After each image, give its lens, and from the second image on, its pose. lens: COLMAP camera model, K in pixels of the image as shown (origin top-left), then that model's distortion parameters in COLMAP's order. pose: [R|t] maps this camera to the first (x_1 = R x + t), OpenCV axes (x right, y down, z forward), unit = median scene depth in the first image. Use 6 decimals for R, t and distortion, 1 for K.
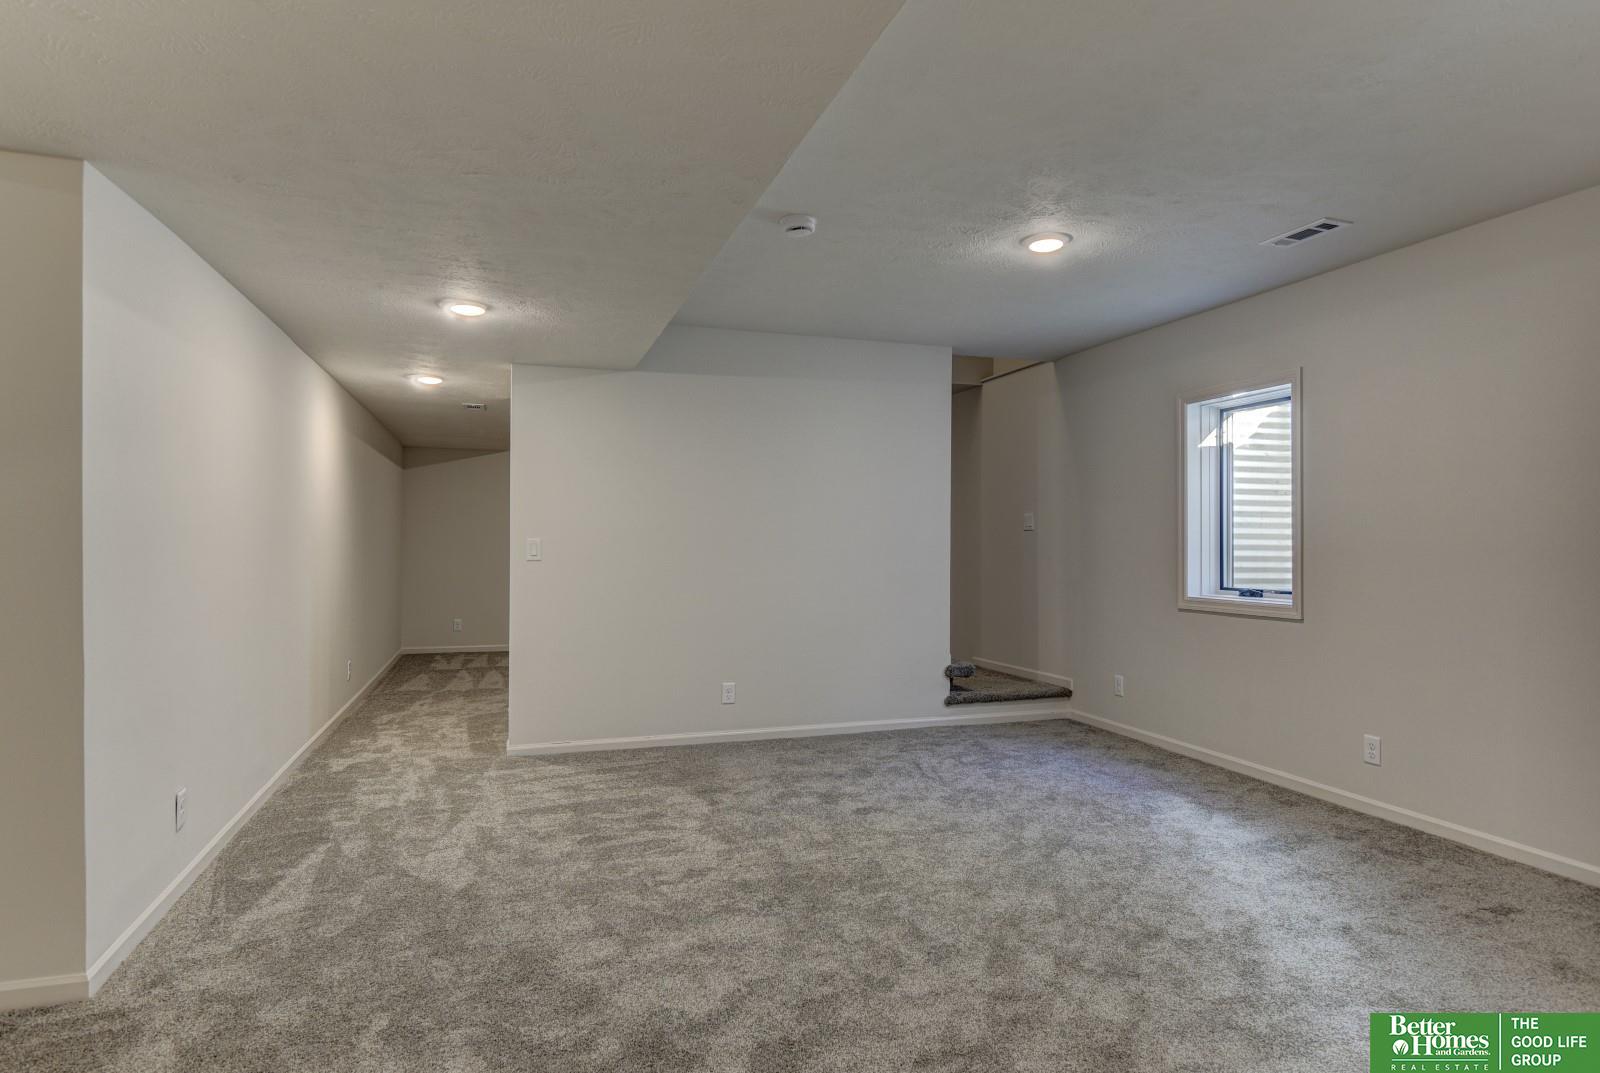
lens RADIAL K [[869.3, 0, 790.2], [0, 869.3, 537.5], [0, 0, 1]] dist [0.000727, -0.007019]
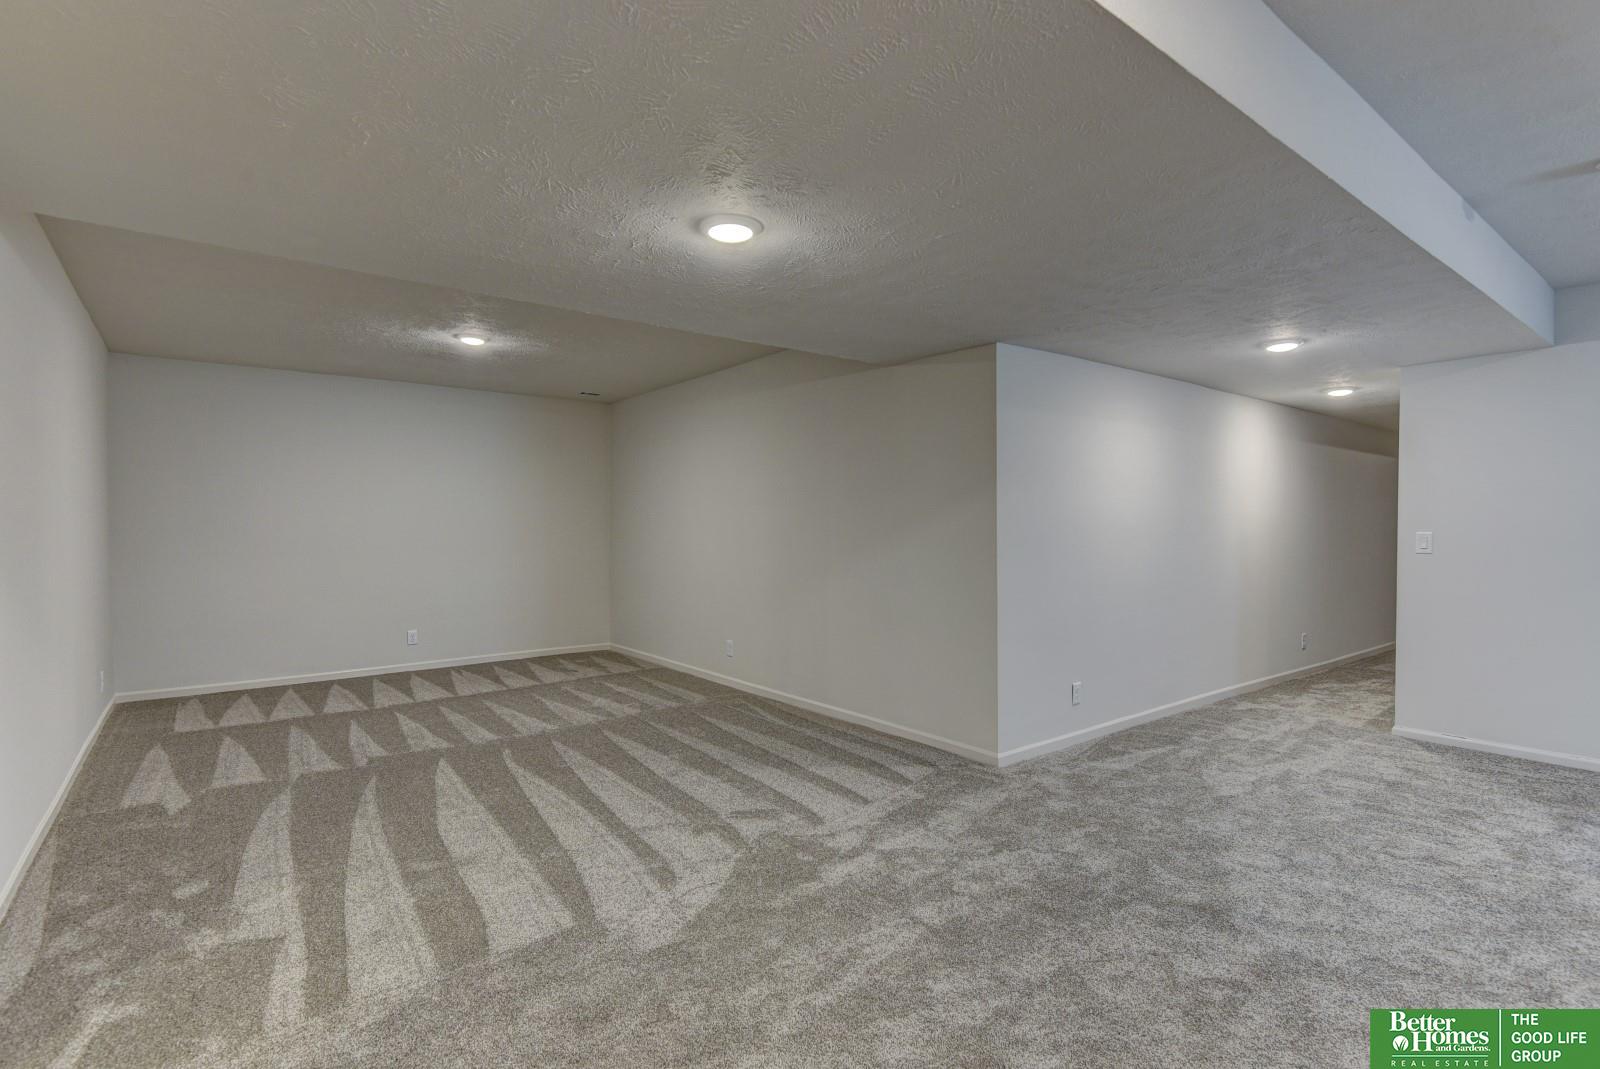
lens RADIAL K [[768.5, 0, 800.9], [0, 768.5, 526.4], [0, 0, 1]] dist [-0.003371, -0.000568]
pose [[0.337051, -0.002648, -0.941483, 0.436264], [0.002678, 0.999995, -0.001854, -0.008547], [0.941483, -0.001896, 0.337056, -0.007826]]
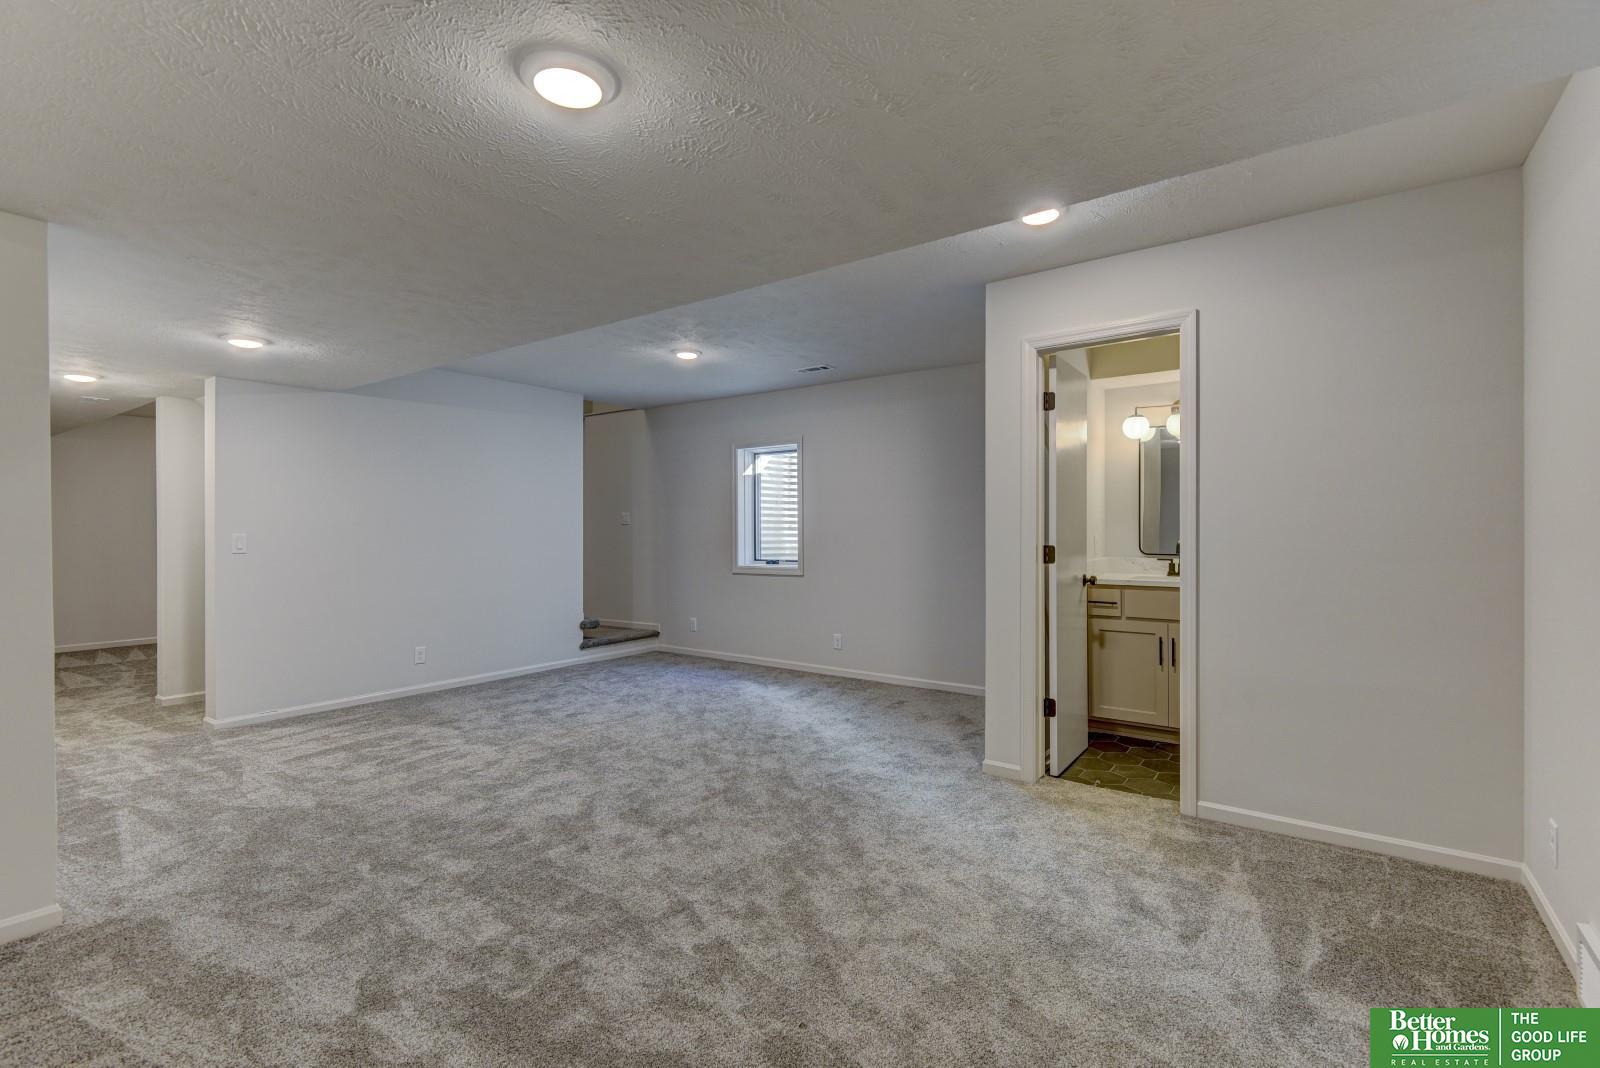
lens RADIAL K [[734.6, 0, 801.4], [0, 734.6, 536.3], [0, 0, 1]] dist [-0.003831, 0.000686]
pose [[0.806581, -0.010813, 0.591025, -0.368377], [0.002378, 0.999884, 0.015047, -0.011483], [-0.591119, -0.010731, 0.806513, -0.266850]]
